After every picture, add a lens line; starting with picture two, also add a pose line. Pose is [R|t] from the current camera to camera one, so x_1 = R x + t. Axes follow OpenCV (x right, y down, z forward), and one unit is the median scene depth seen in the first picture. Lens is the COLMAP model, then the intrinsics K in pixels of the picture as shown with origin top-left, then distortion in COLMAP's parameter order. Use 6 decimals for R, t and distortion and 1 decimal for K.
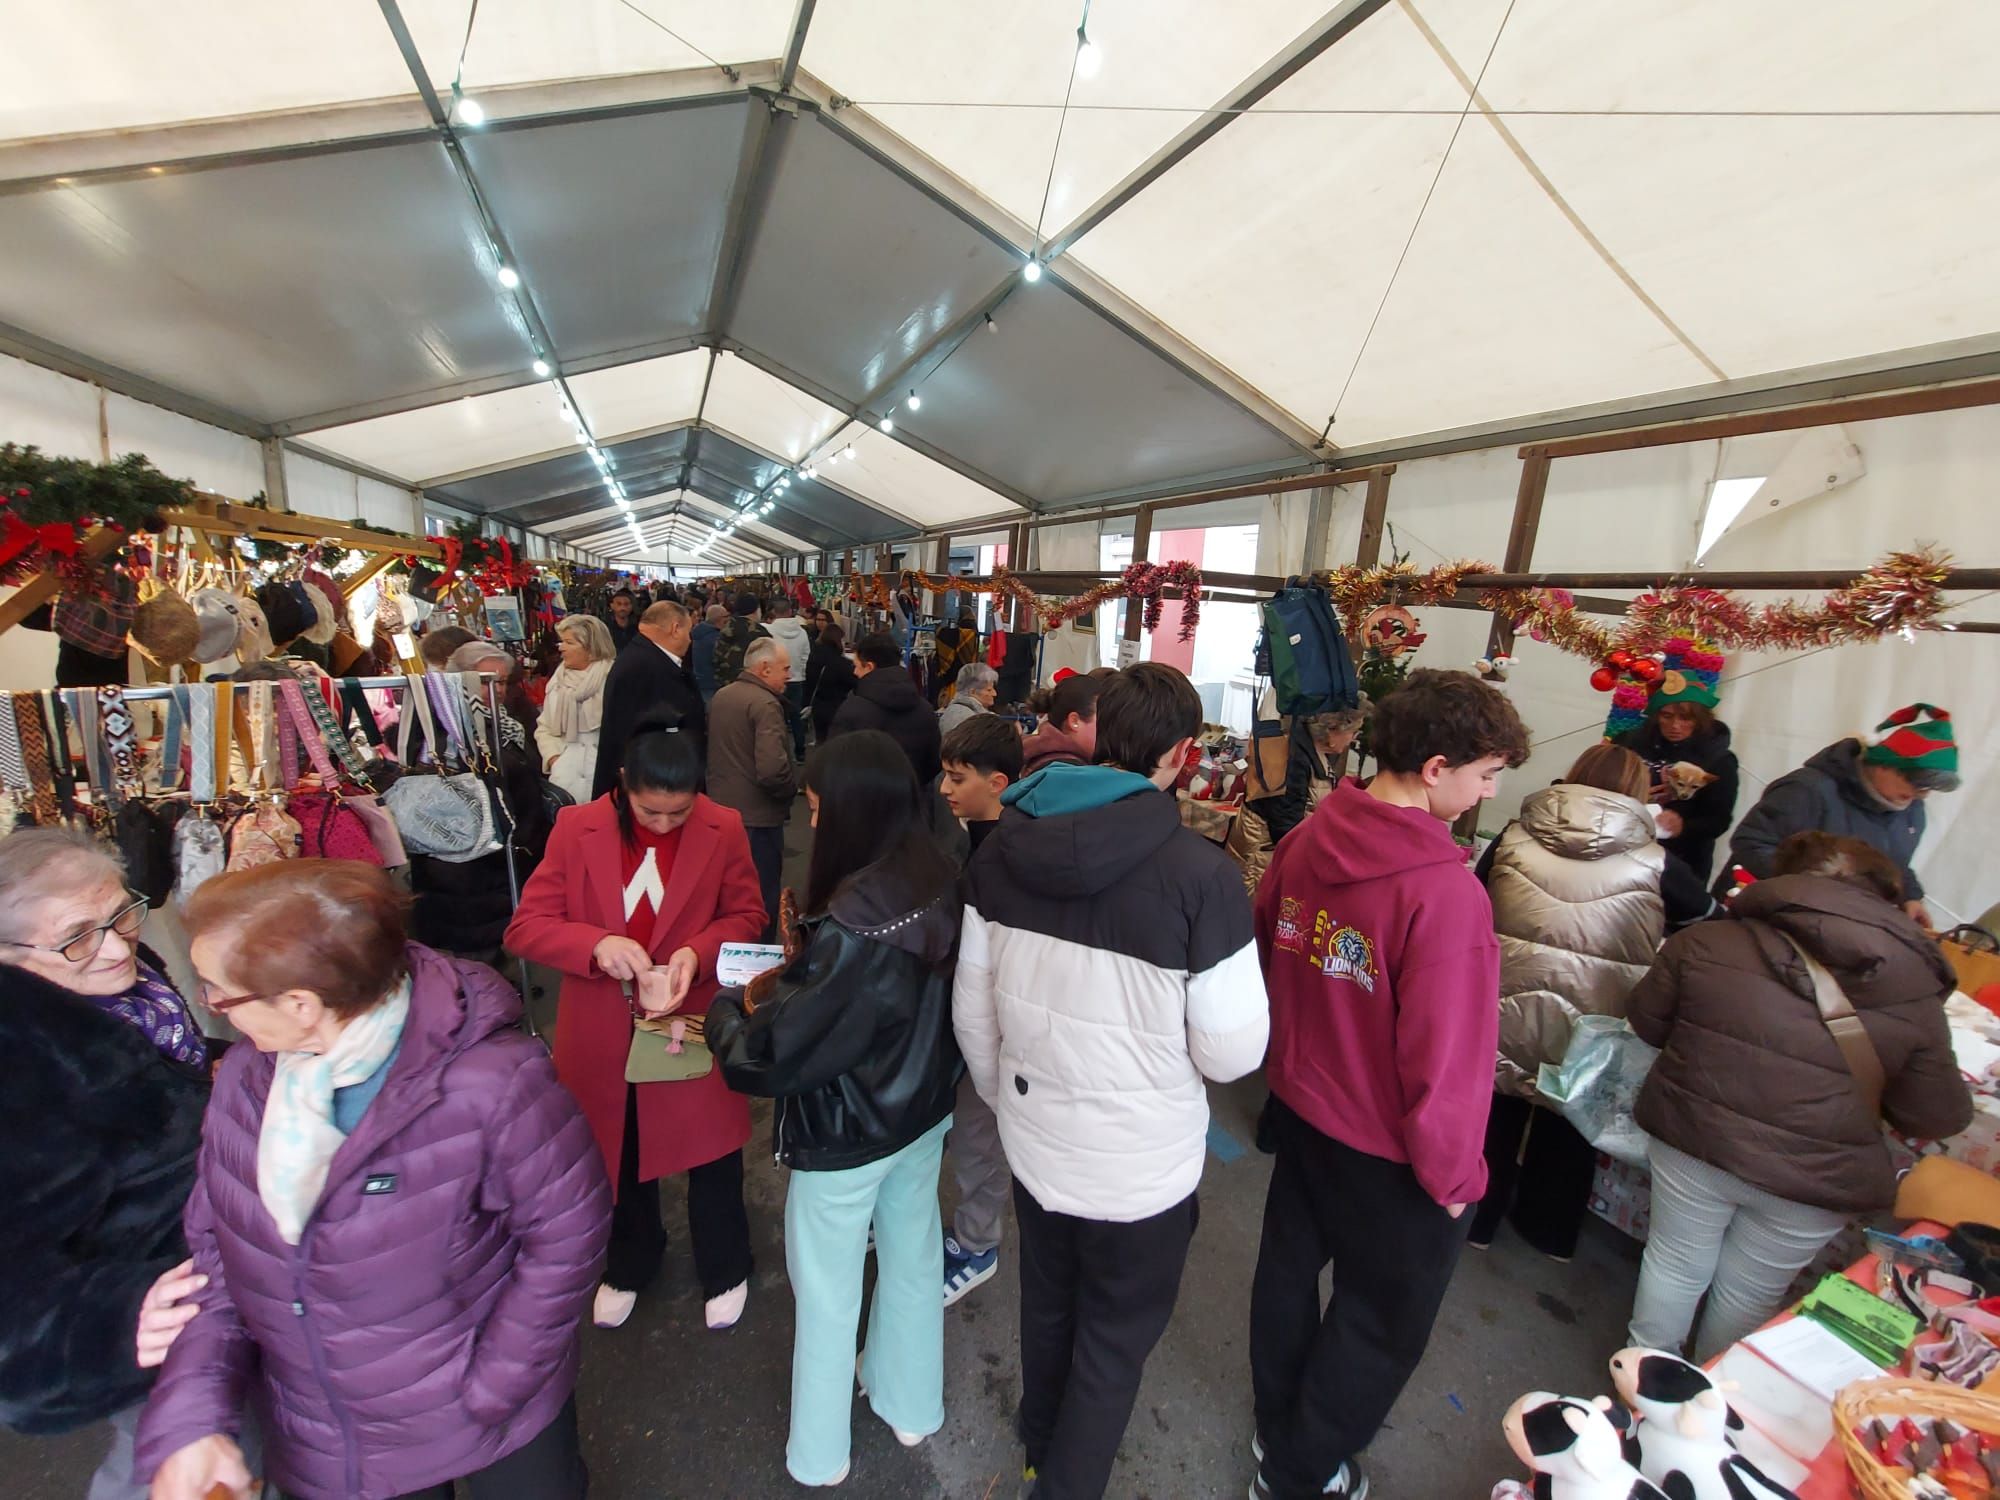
lens RADIAL K [[905.7, 0, 1041.1], [0, 905.7, 739.9], [0, 0, 1]] dist [-0.002993, -0.001743]
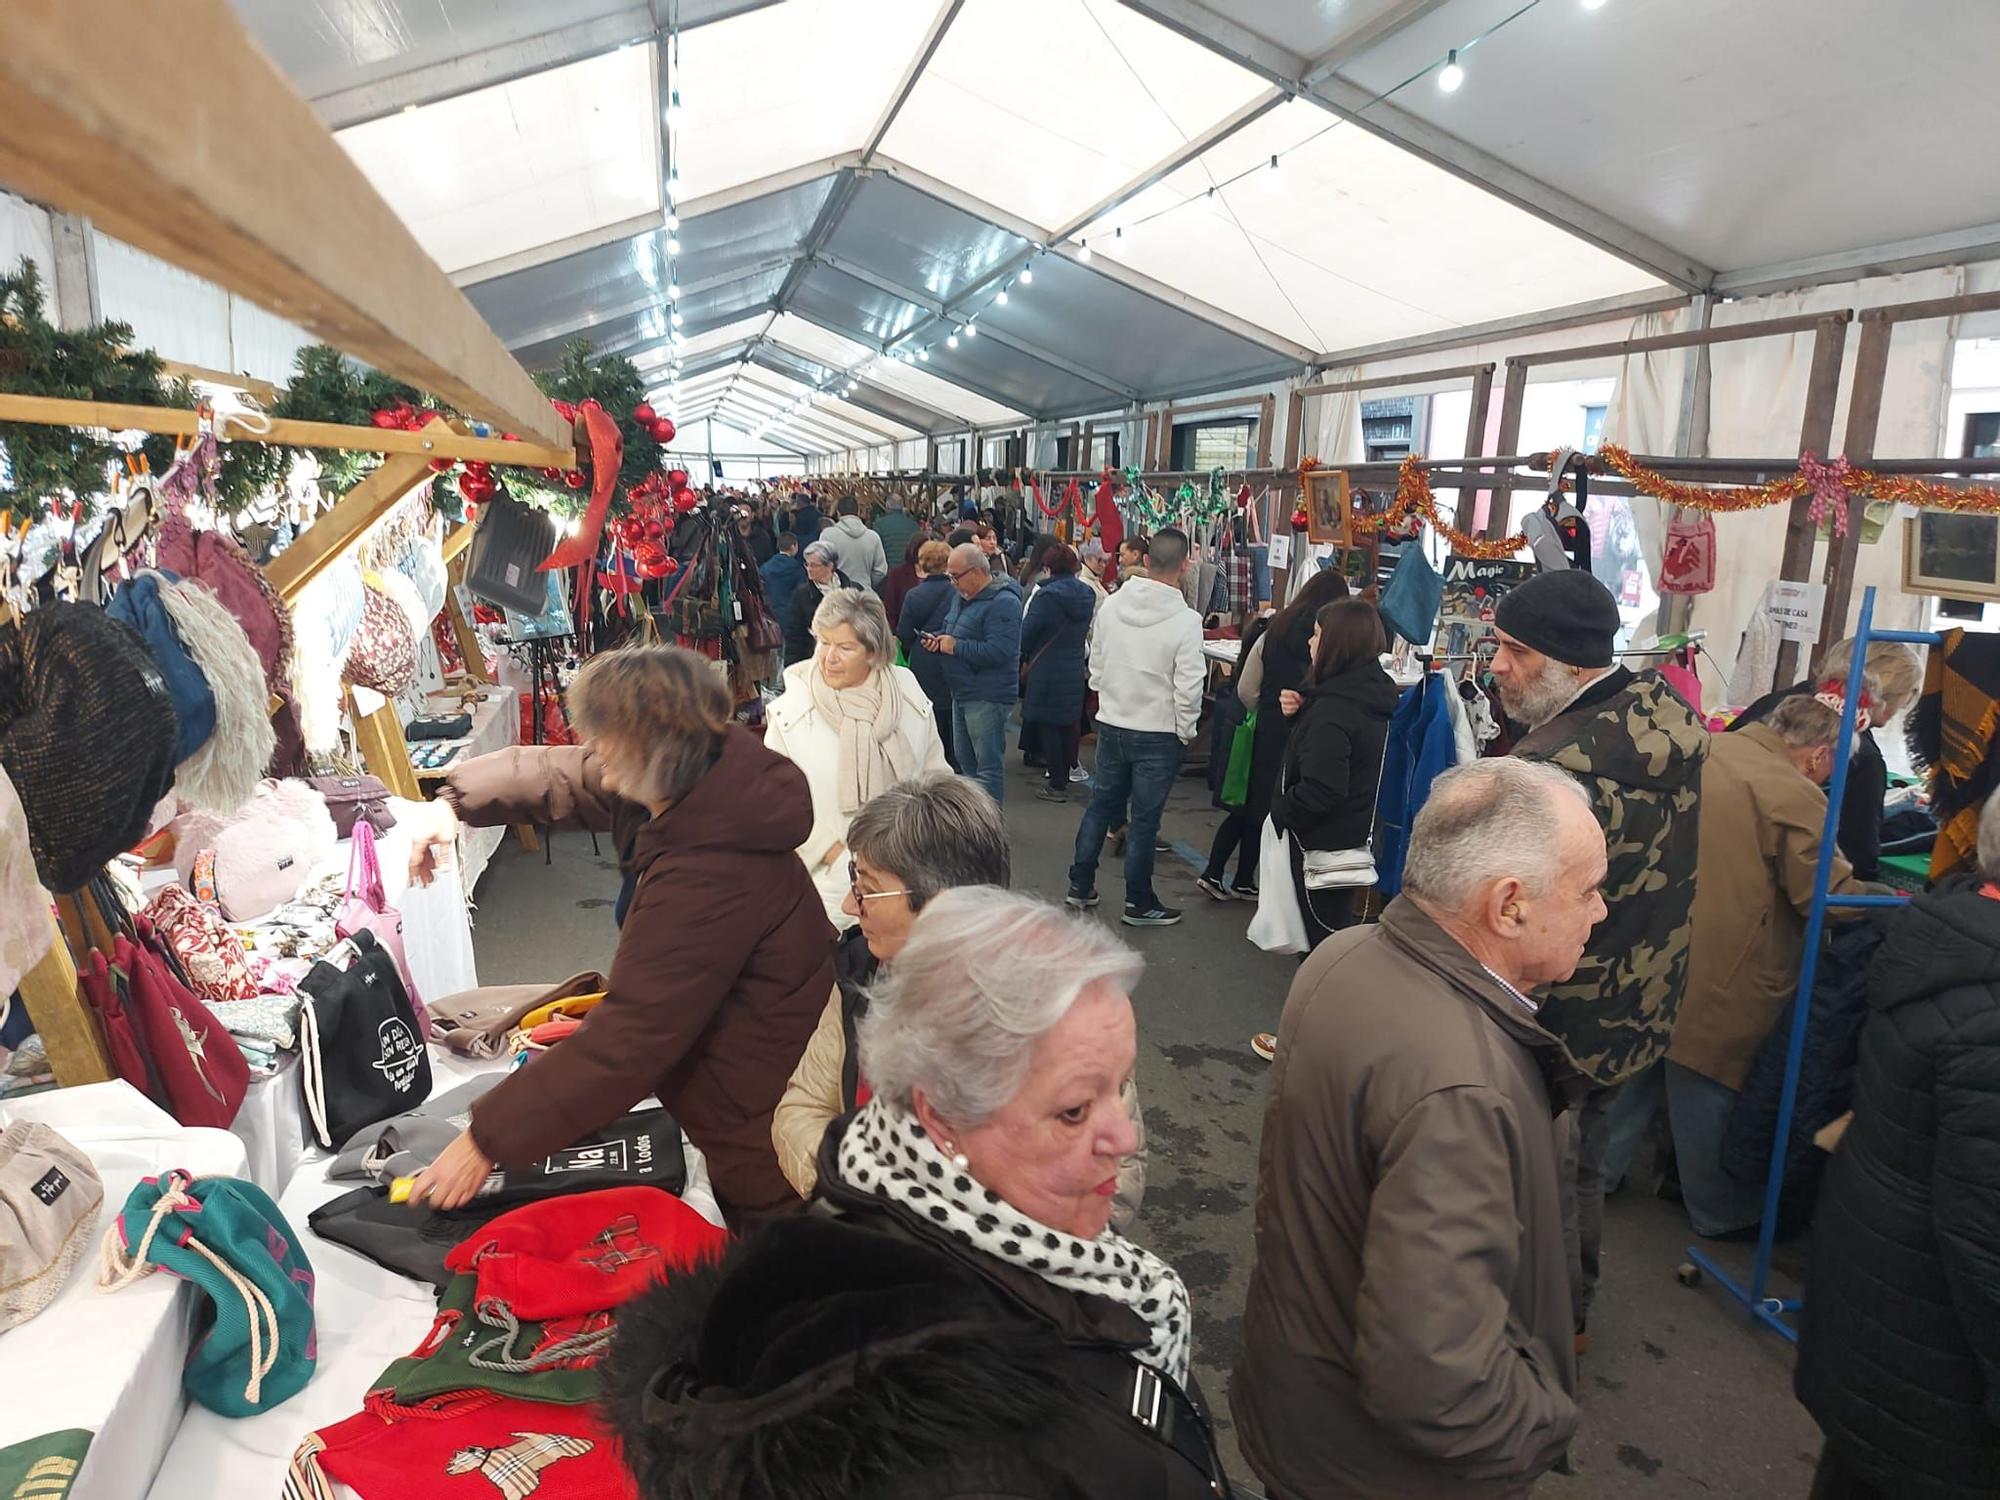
lens RADIAL K [[1652.8, 0, 1074.6], [0, 1652.8, 766.9], [0, 0, 1]] dist [0.098792, -0.125231]
pose [[0.985115, -0.005183, -0.171816, -0.119361], [0.005932, 0.999975, 0.003845, -0.030373], [0.171792, -0.004807, 0.985122, 0.142476]]
